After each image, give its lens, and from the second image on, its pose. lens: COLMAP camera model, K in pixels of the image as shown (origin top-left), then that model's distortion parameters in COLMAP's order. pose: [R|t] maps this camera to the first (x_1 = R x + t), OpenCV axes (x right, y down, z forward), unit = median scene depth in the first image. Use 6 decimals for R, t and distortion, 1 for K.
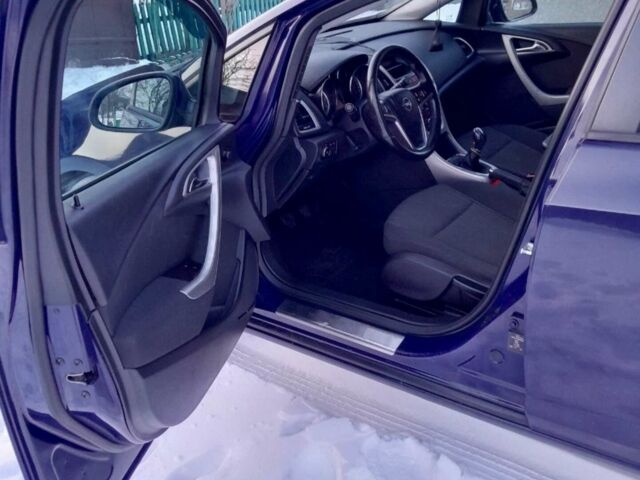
lens RADIAL K [[669.8, 0, 320.0], [0, 669.8, 240.0], [0, 0, 1]] dist [0.003956, 0.001706]
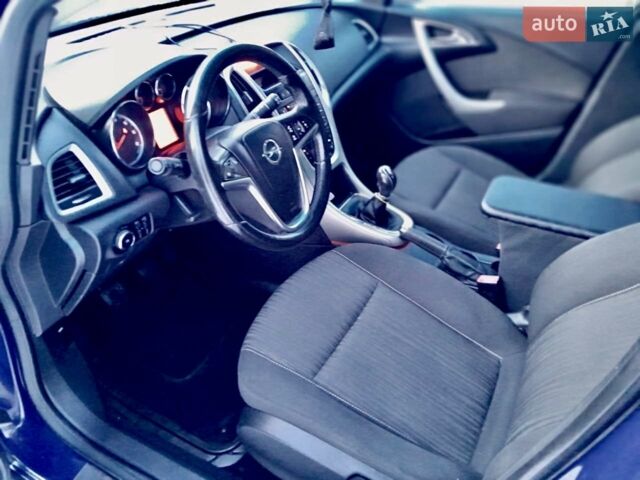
lens RADIAL K [[466.6, 0, 320.0], [0, 466.6, 240.0], [0, 0, 1]] dist [0.031684, -0.001298]
pose [[0.991406, -0.021457, 0.129048, 0.110837], [-0.000269, 0.986120, 0.166031, -0.183126], [-0.130820, -0.164639, 0.977640, 0.556112]]
